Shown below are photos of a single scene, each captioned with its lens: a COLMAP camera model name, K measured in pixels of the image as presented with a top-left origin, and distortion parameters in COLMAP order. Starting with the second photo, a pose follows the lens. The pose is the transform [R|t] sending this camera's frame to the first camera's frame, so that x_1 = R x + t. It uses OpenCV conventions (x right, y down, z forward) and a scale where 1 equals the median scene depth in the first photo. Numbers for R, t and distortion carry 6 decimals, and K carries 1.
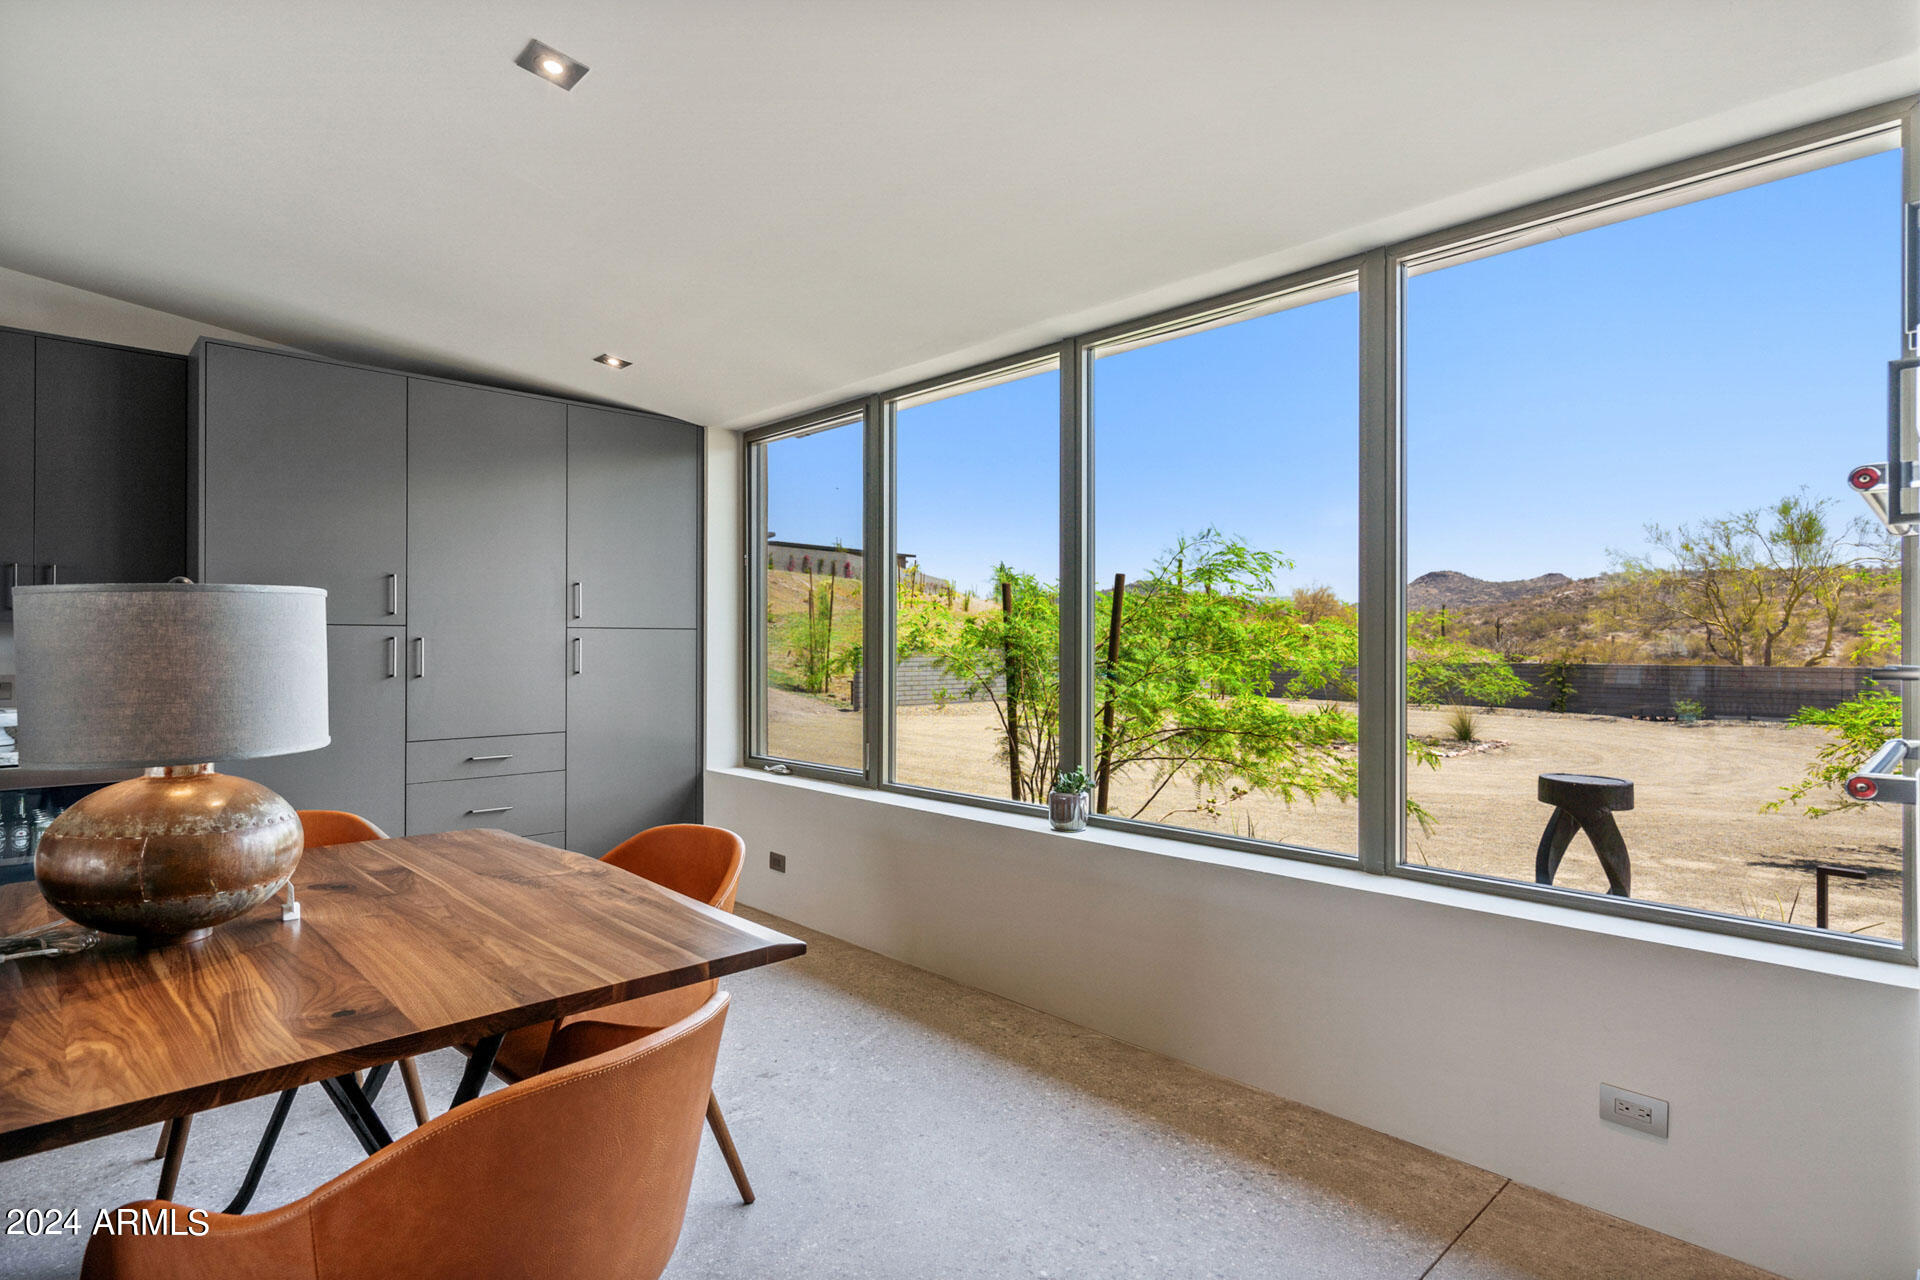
lens RADIAL K [[943.1, 0, 960.0], [0, 943.1, 640.0], [0, 0, 1]] dist [-0.000366, 0.000548]
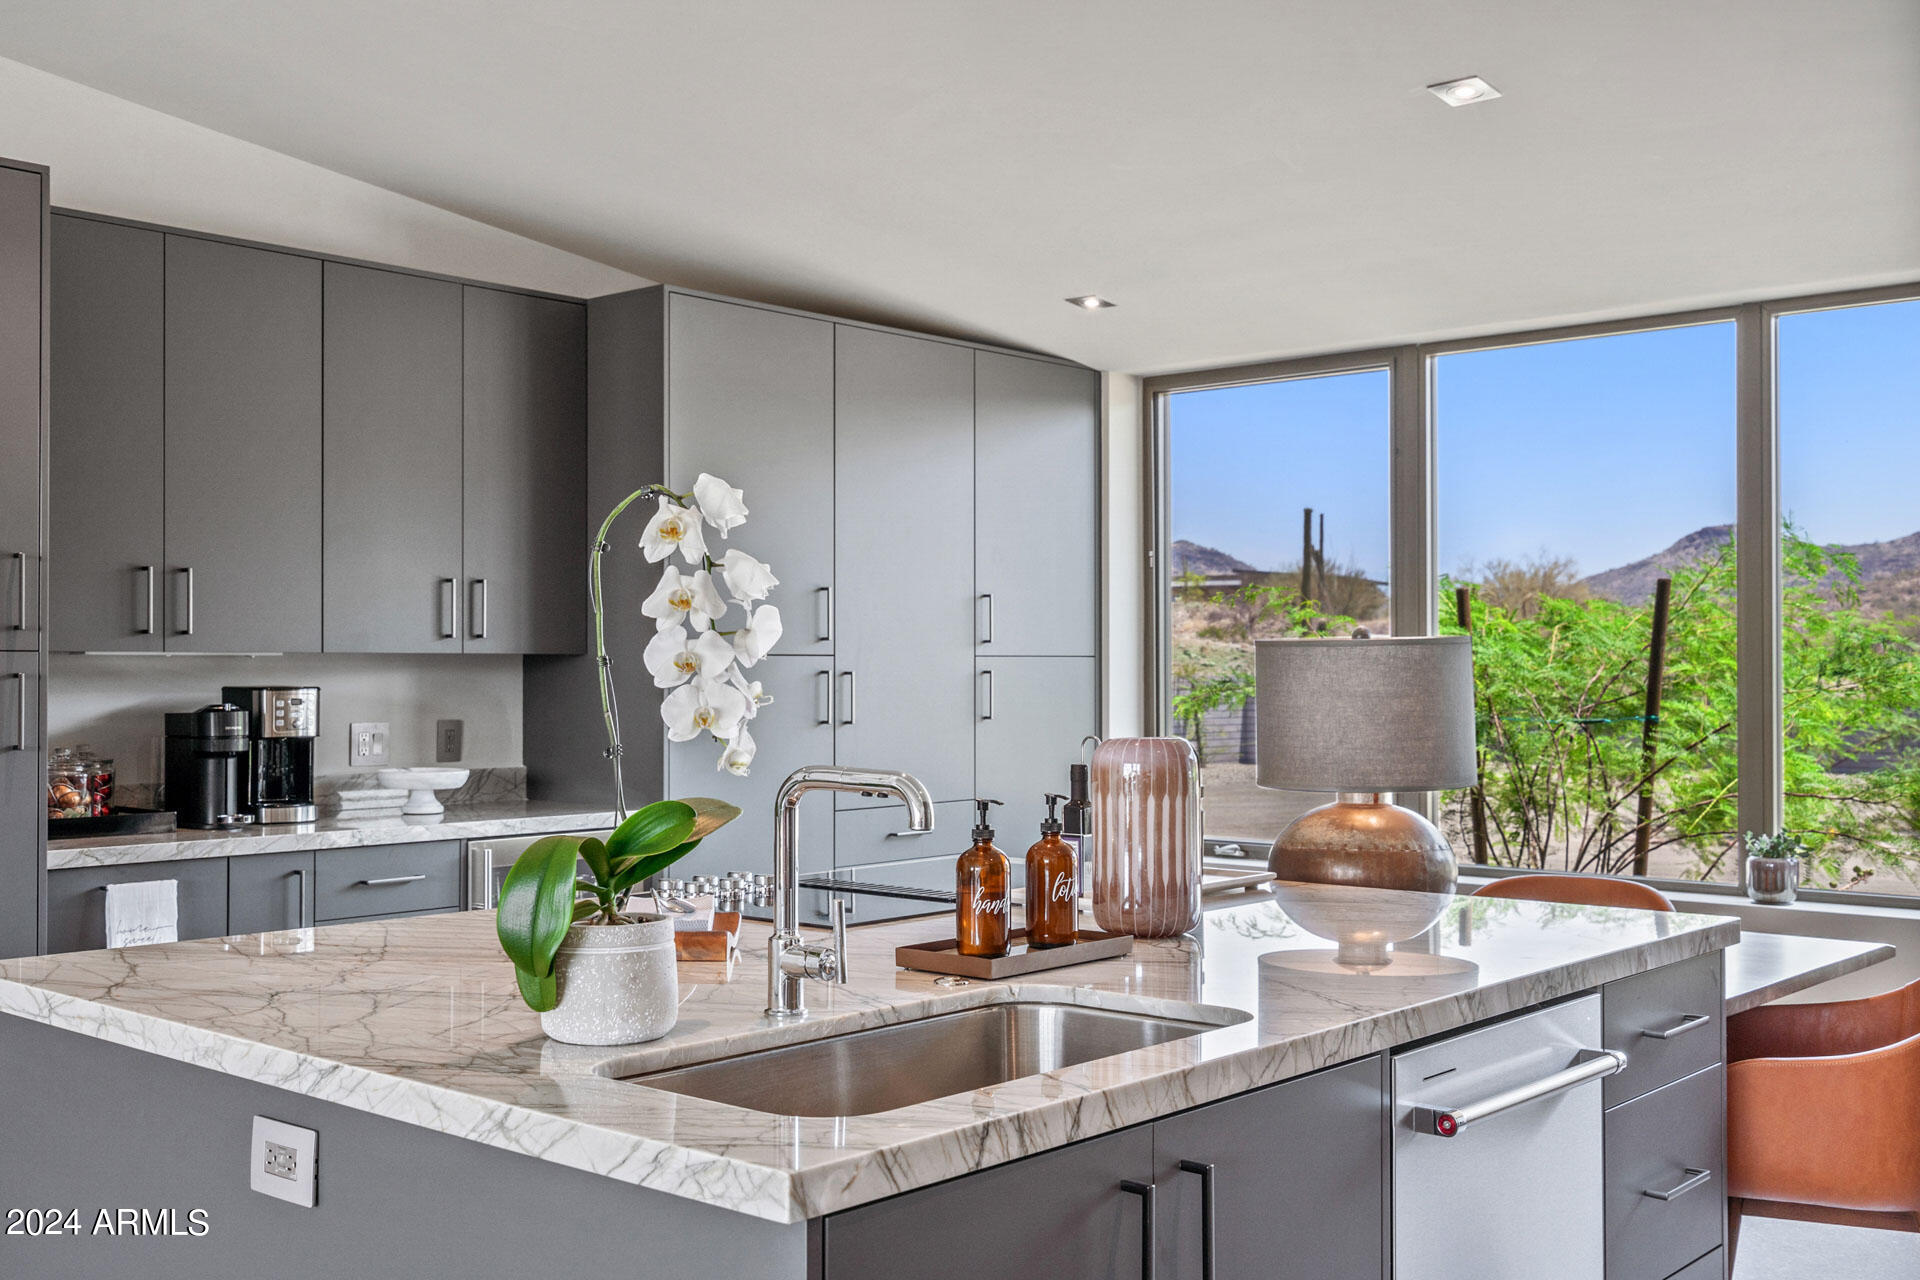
lens RADIAL K [[1879.5, 0, 960.0], [0, 1879.5, 640.0], [0, 0, 1]] dist [0.047636, 0.005299]
pose [[0.995717, -0.000633, 0.092451, -0.566141], [0.001491, 0.999956, -0.009212, -0.011821], [-0.092441, 0.009311, 0.995675, -0.448019]]
